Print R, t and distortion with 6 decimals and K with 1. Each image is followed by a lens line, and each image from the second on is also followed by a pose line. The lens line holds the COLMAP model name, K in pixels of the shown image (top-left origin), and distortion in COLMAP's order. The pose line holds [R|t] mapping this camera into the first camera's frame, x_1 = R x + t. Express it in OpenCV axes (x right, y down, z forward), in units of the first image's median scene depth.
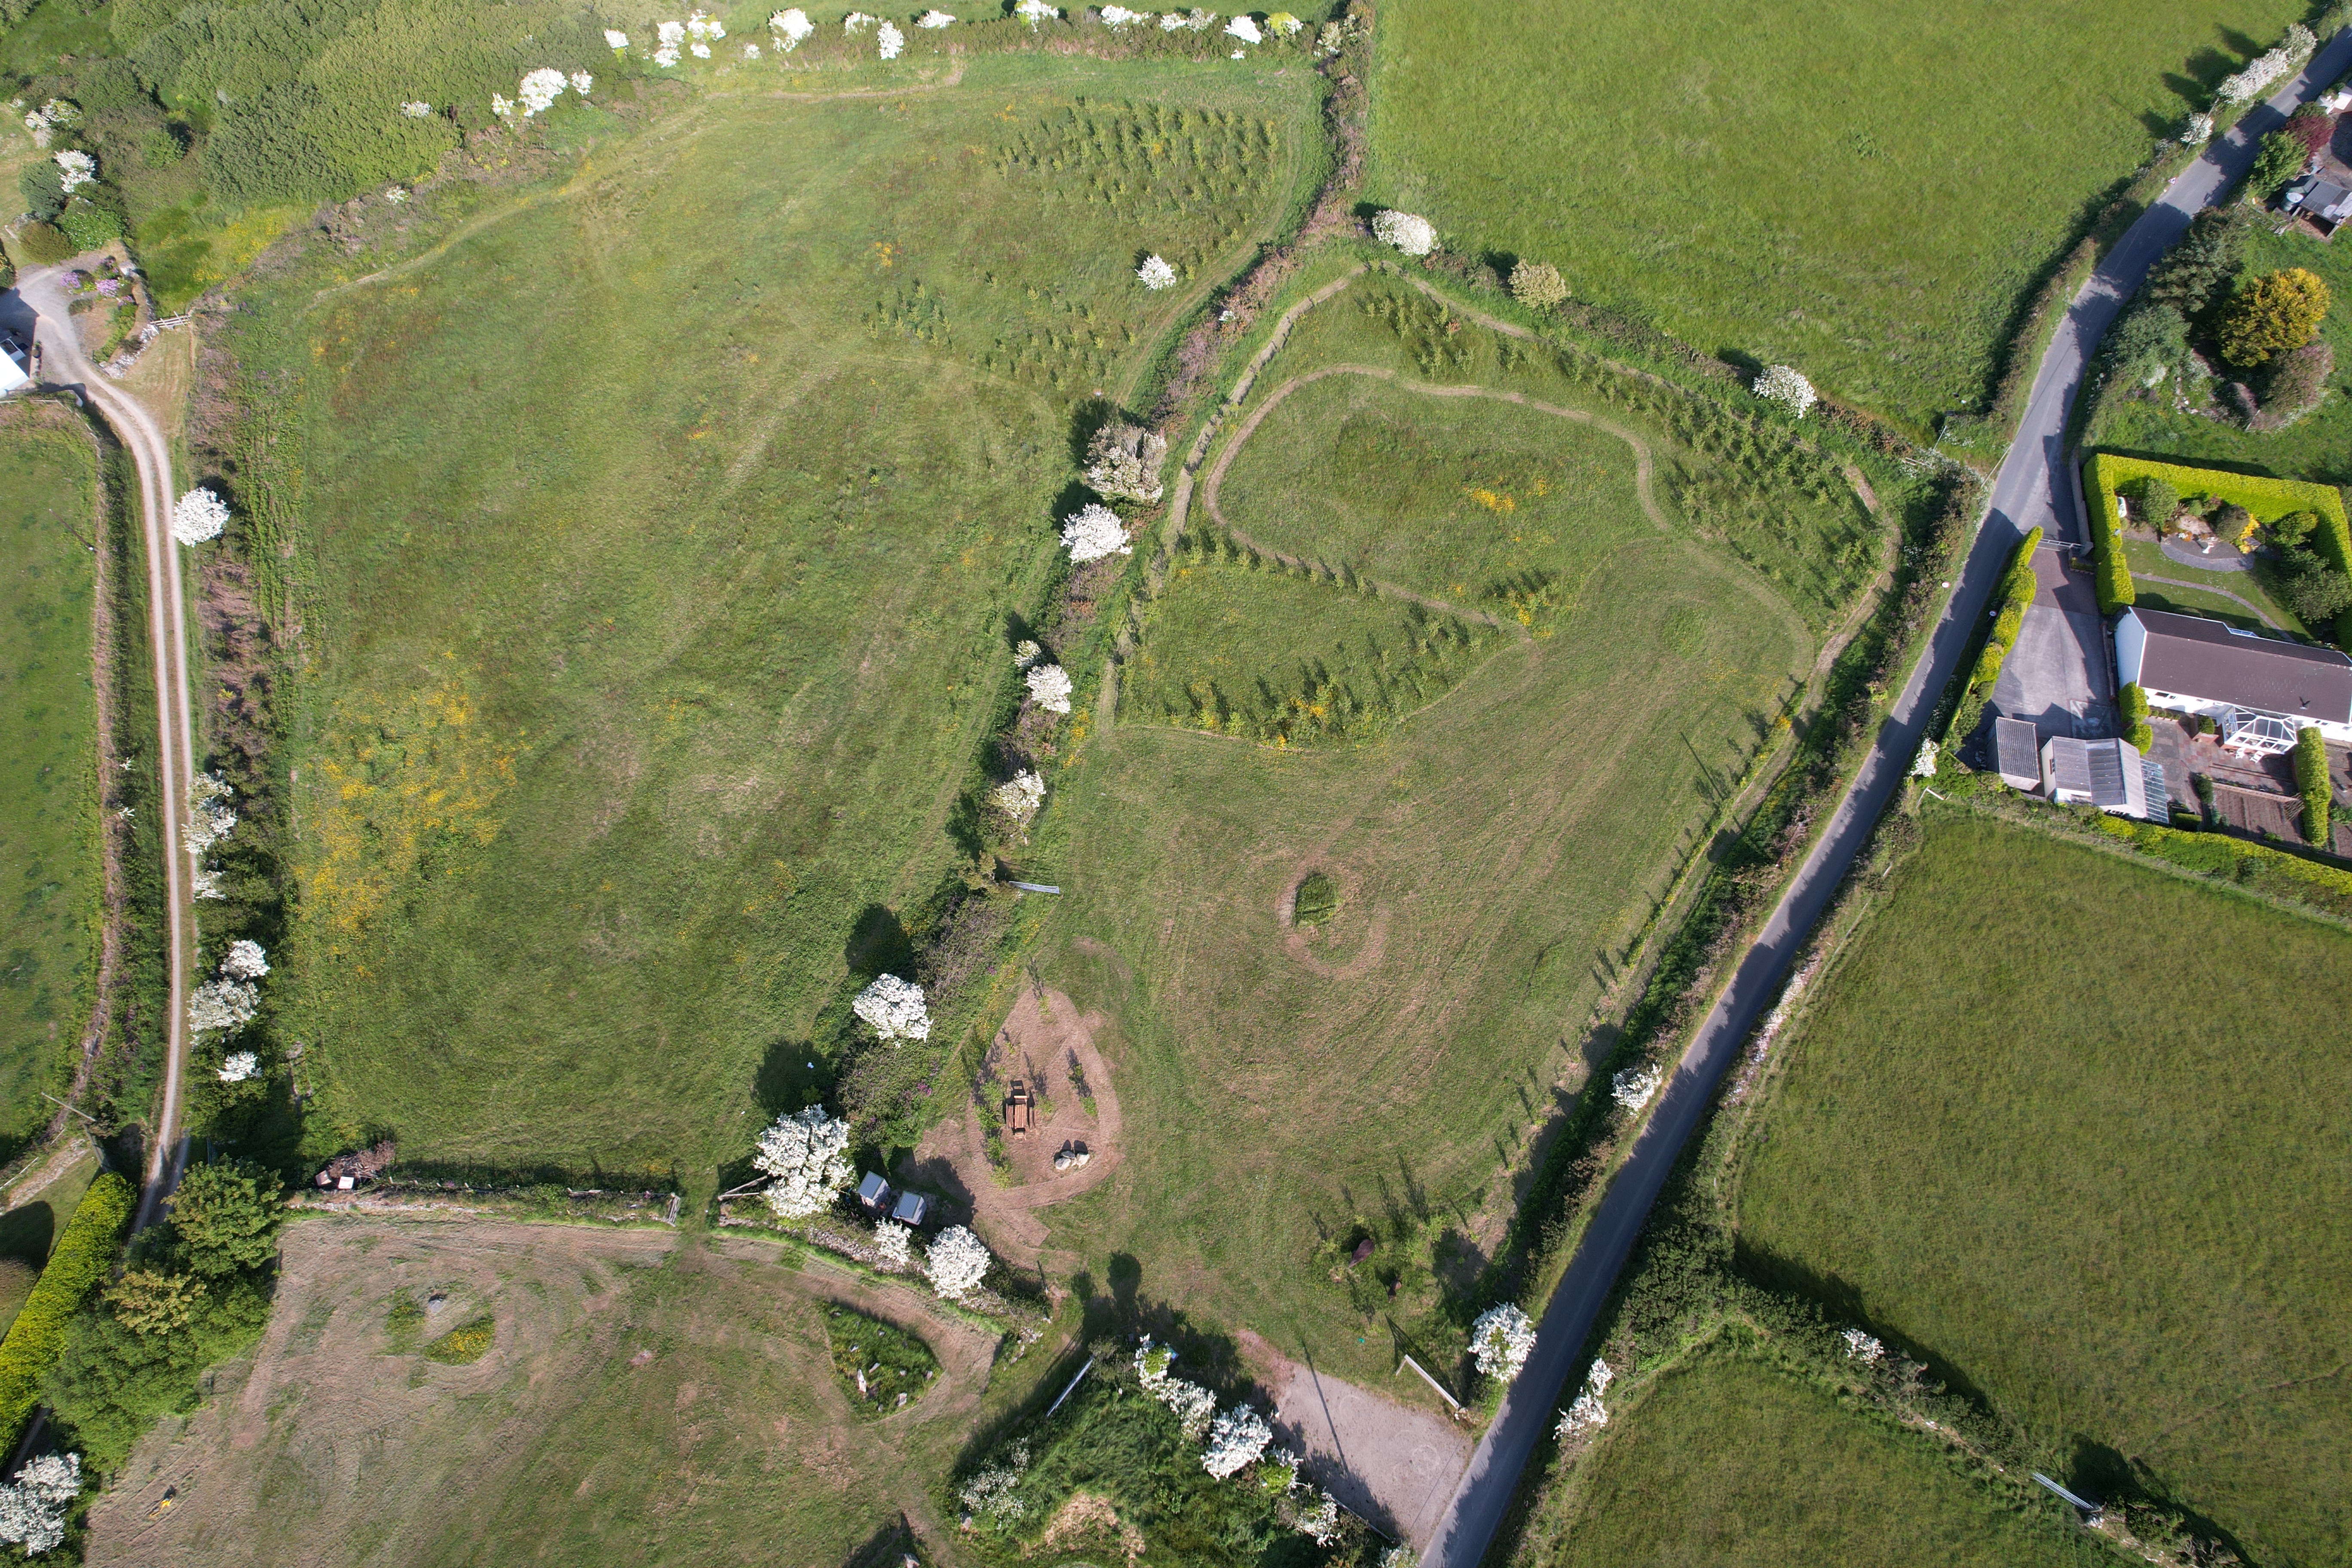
lens RADIAL K [[1505.2, 0, 1176.0], [0, 1505.2, 784.0], [0, 0, 1]] dist [-0.076860, 0.071892]
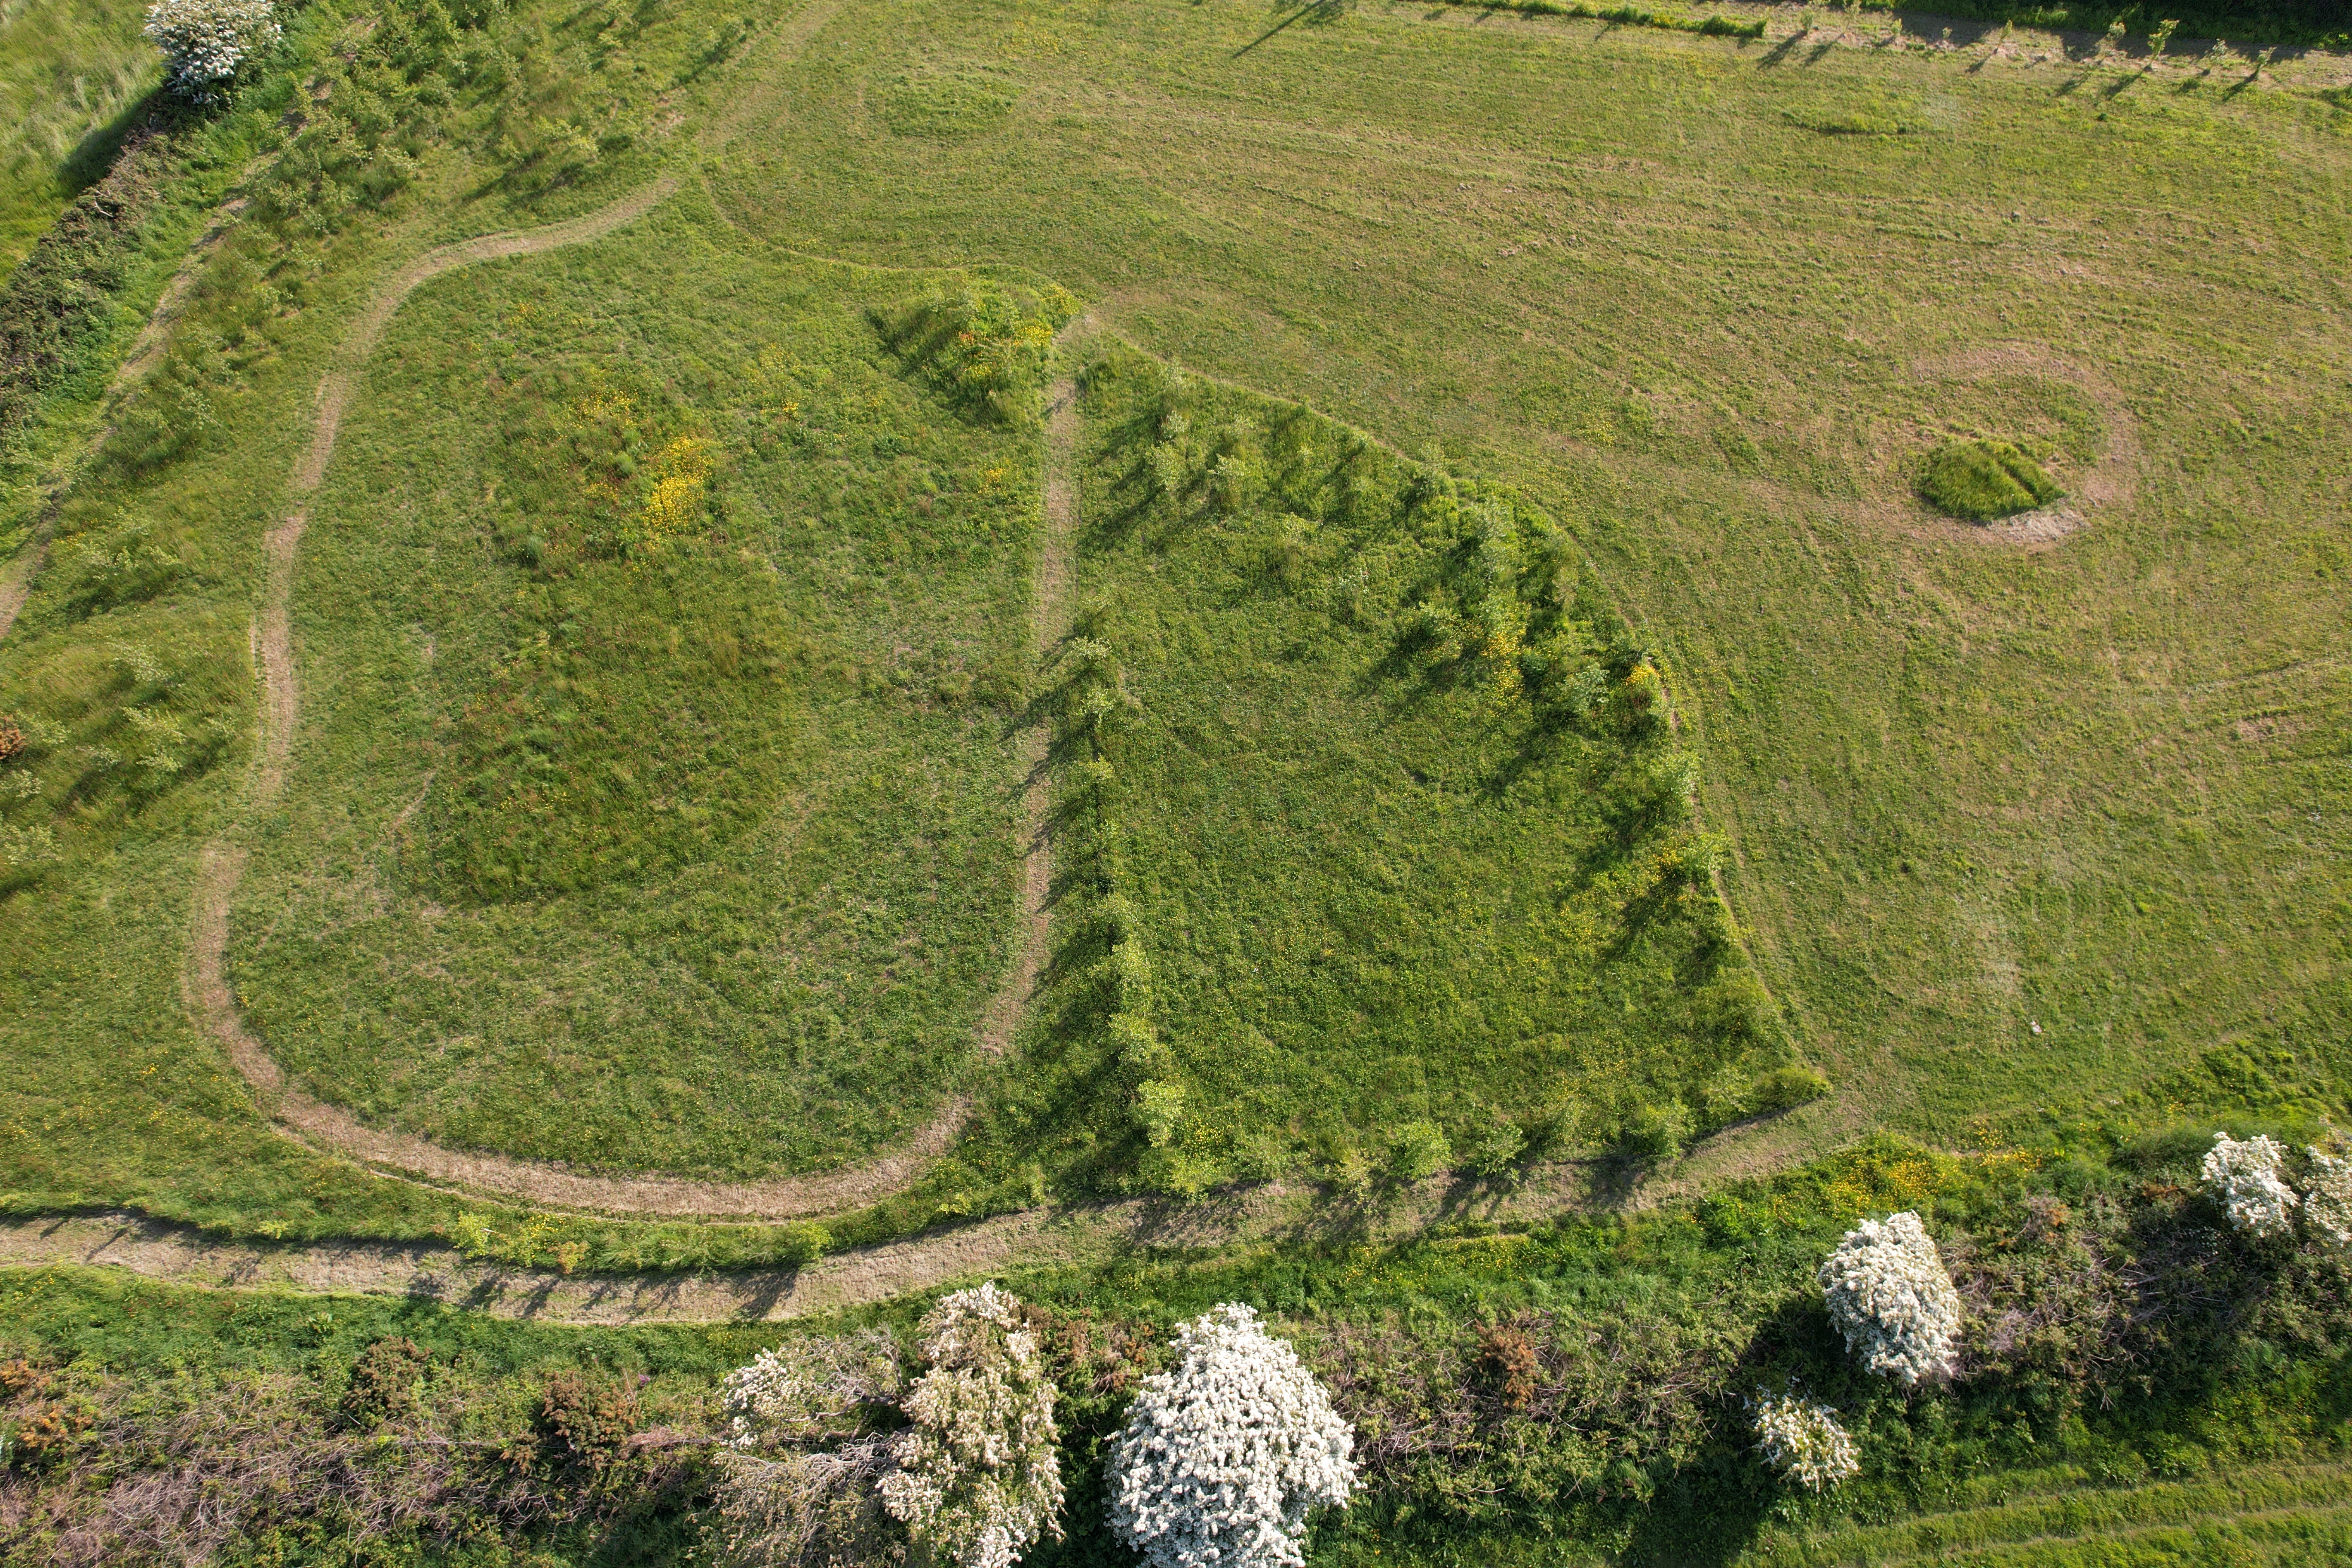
lens RADIAL K [[1505.2, 0, 1176.0], [0, 1505.2, 784.0], [0, 0, 1]] dist [-0.076860, 0.071892]
pose [[-0.377826, -0.818027, 0.433682, -0.065581], [0.801079, -0.053961, 0.596122, -0.315923], [-0.464241, 0.572644, 0.675692, 0.718231]]
